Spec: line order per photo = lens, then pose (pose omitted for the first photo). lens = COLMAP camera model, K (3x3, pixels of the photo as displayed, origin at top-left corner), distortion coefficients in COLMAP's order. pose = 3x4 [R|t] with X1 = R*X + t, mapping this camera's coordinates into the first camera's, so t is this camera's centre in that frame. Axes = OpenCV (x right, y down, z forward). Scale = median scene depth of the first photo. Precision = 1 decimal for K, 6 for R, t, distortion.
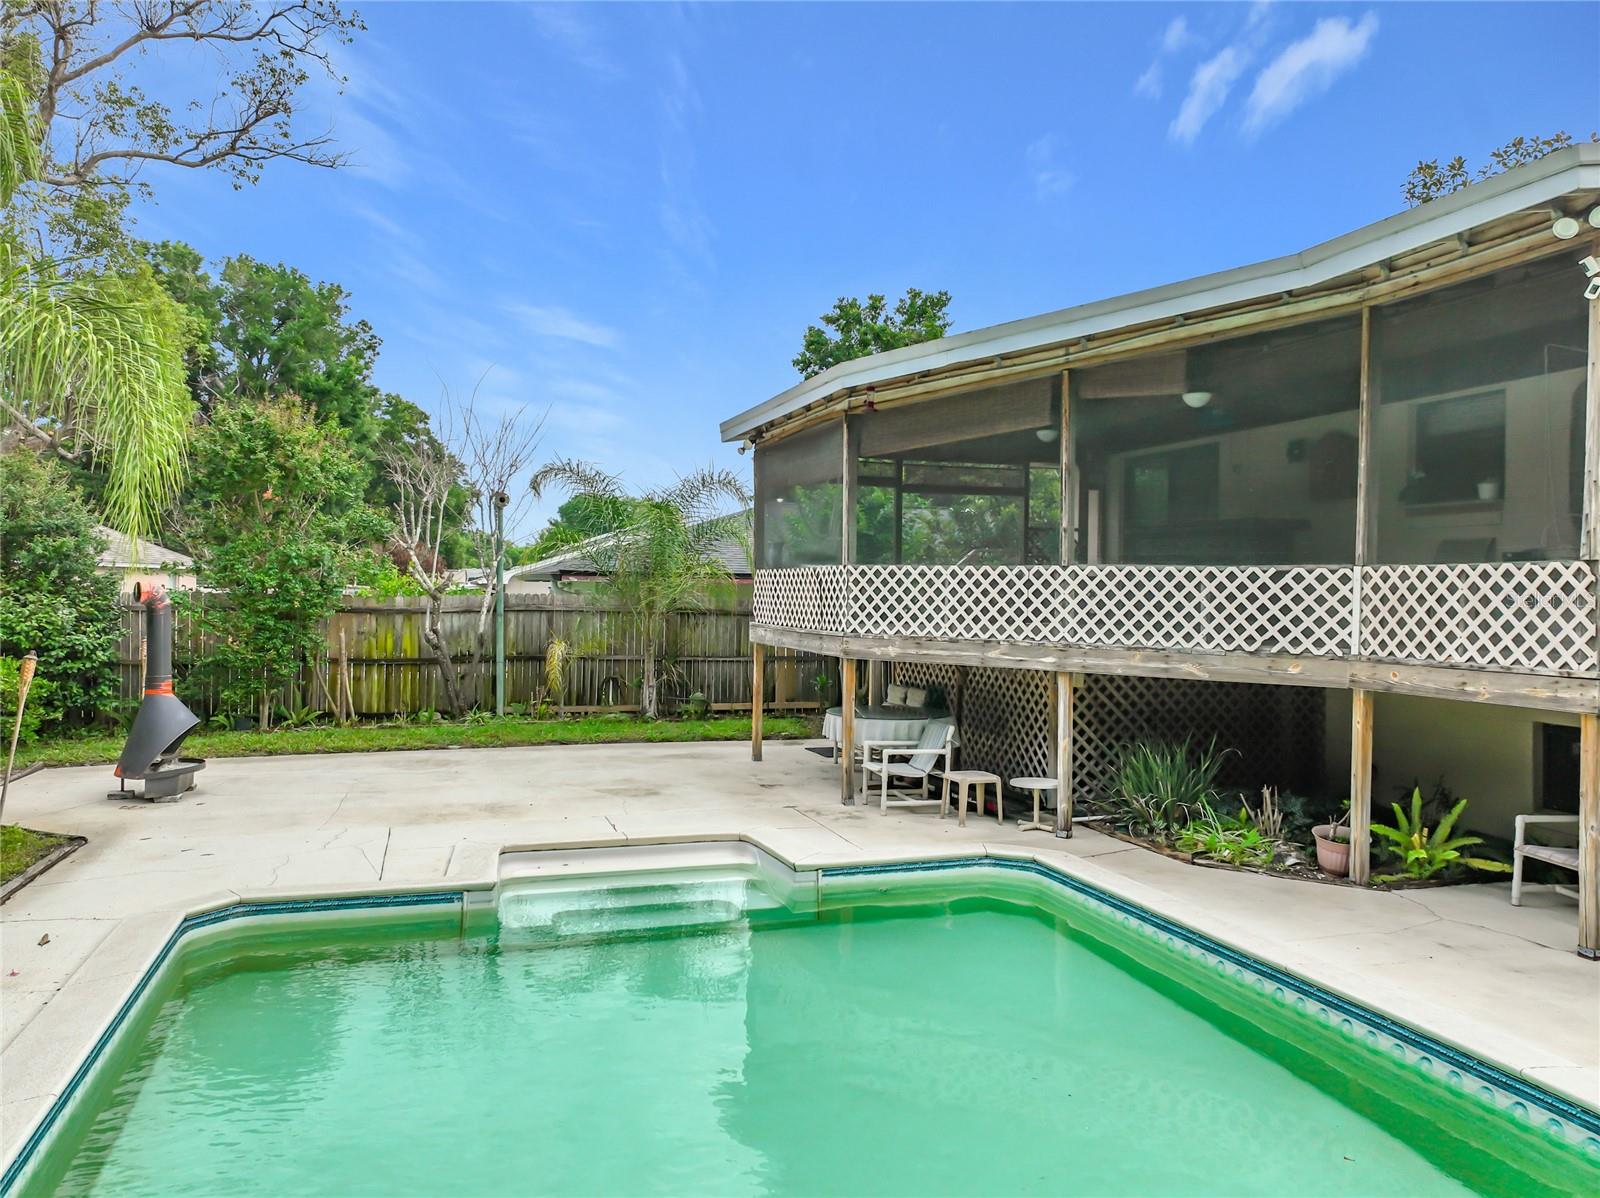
lens RADIAL K [[1181.6, 0, 781.2], [0, 1181.6, 593.1], [0, 0, 1]] dist [0.010172, -0.003055]
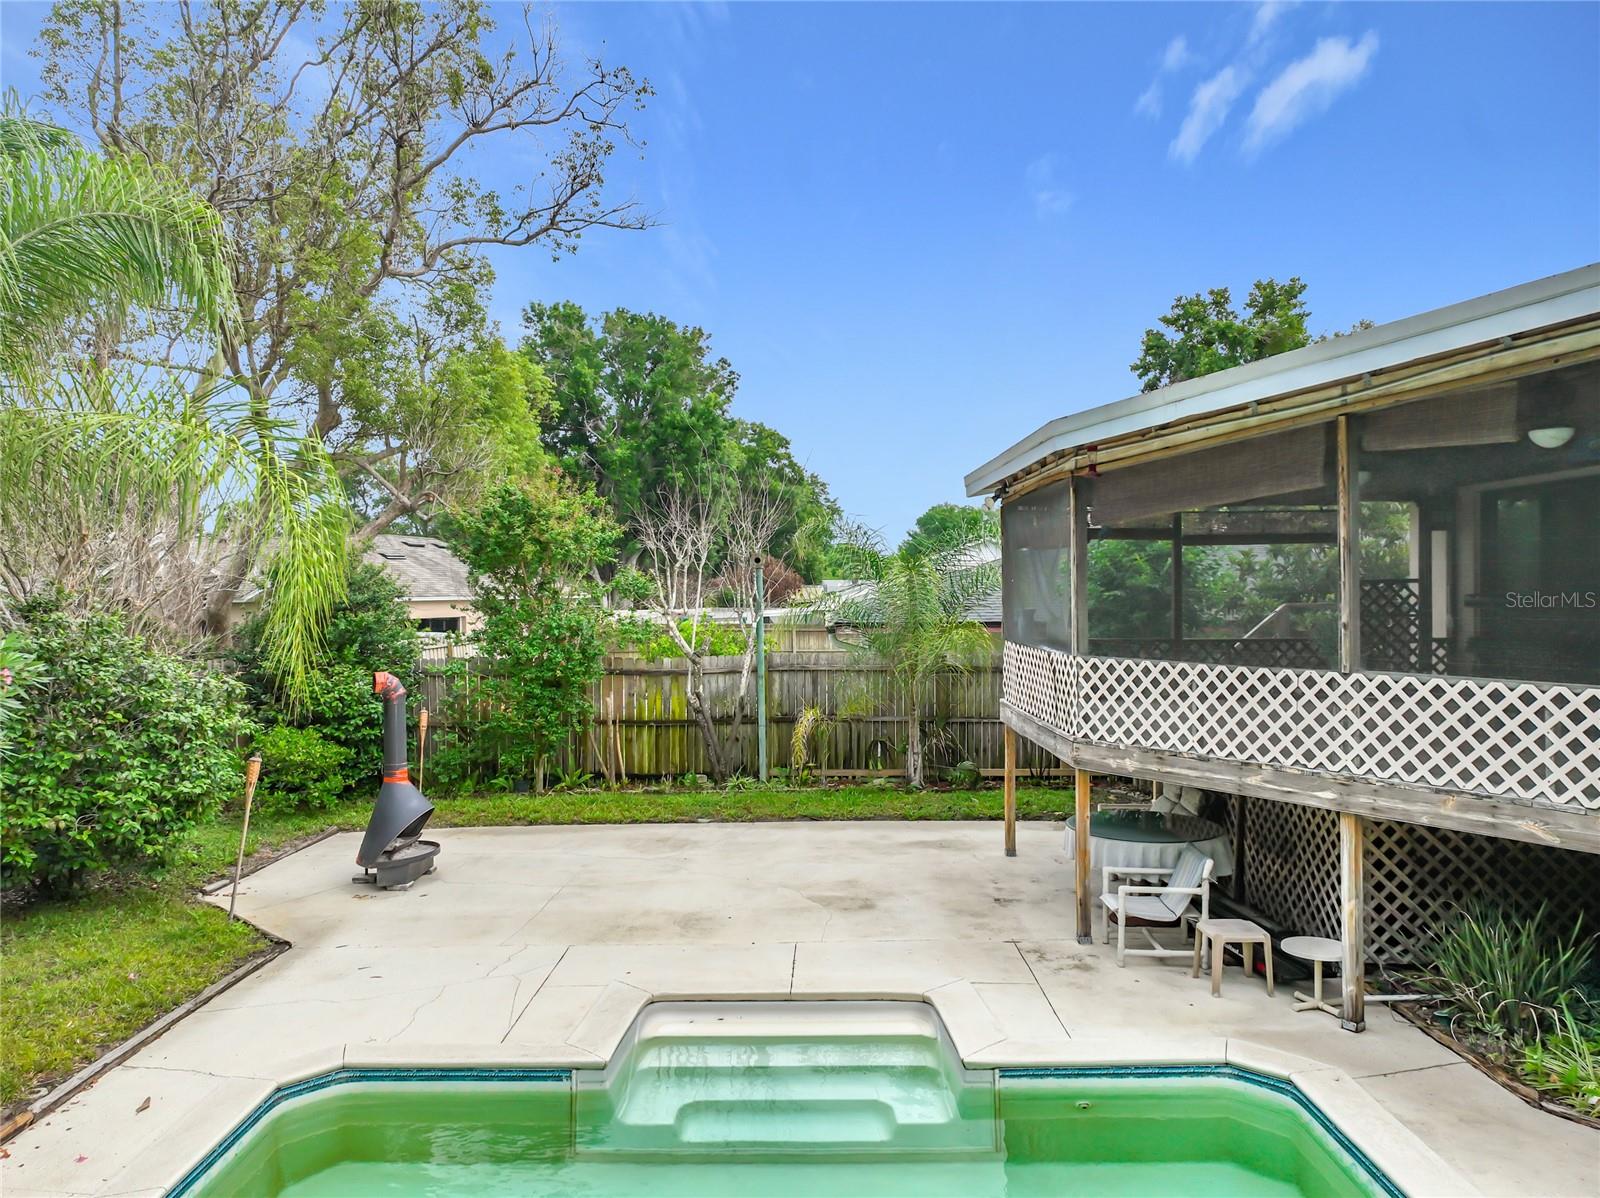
lens RADIAL K [[1136.7, 0, 795.9], [0, 1136.7, 596.8], [0, 0, 1]] dist [0.002319, 0.014248]
pose [[0.952048, -0.019153, -0.305349, 0.118702], [0.020600, 0.999787, 0.001518, -0.074864], [0.305254, -0.007735, 0.952239, 0.181687]]
